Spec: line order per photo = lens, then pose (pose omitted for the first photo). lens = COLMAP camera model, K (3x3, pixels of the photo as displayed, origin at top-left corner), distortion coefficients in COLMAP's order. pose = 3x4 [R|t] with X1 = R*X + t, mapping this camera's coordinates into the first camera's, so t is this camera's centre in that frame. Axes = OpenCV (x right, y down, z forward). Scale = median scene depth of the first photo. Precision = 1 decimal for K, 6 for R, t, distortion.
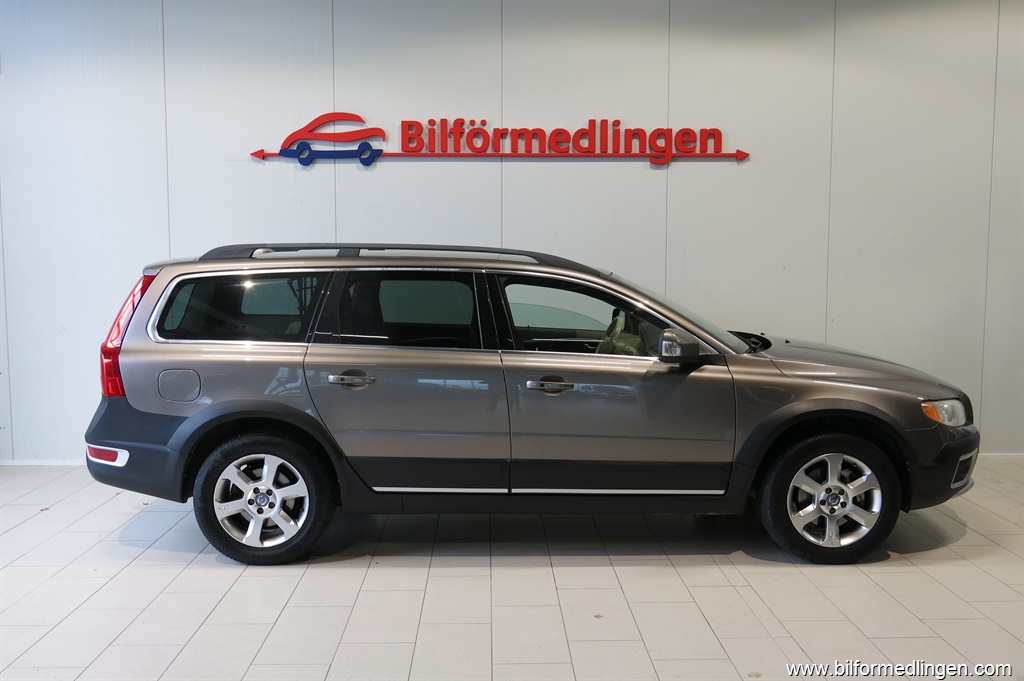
lens RADIAL K [[941.5, 0, 512.0], [0, 941.5, 340.5], [0, 0, 1]] dist [-0.004902, -0.005442]
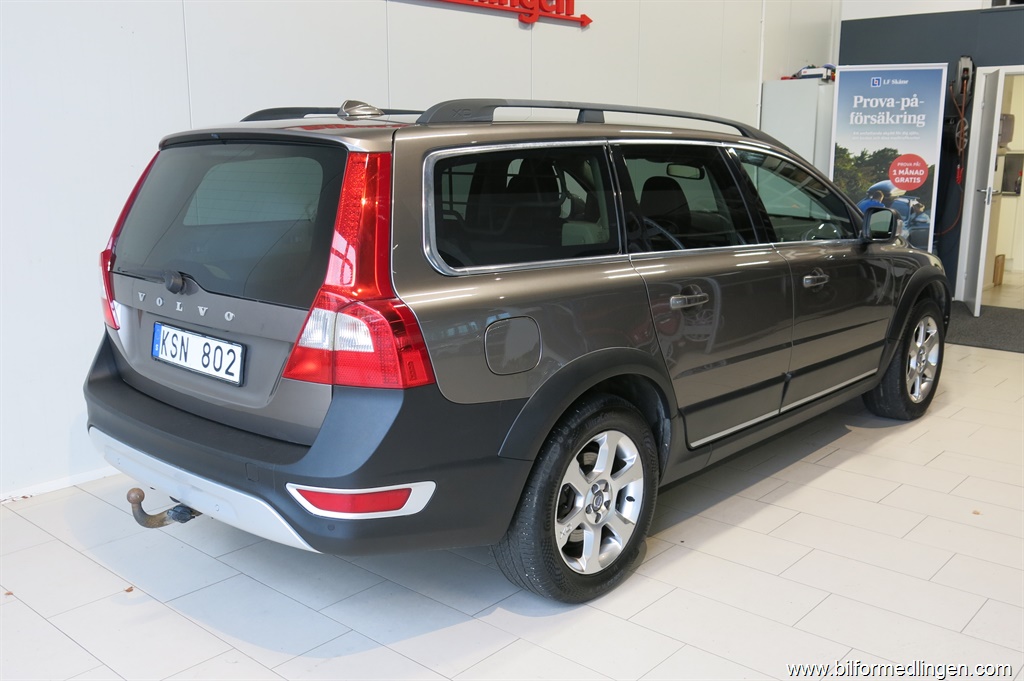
lens RADIAL K [[918.6, 0, 512.0], [0, 918.6, 340.5], [0, 0, 1]] dist [-0.020447, 0.002149]
pose [[0.703294, -0.146787, 0.695580, -0.706364], [0.058196, 0.987054, 0.149455, -0.036985], [-0.708513, -0.064631, 0.702732, 0.582457]]
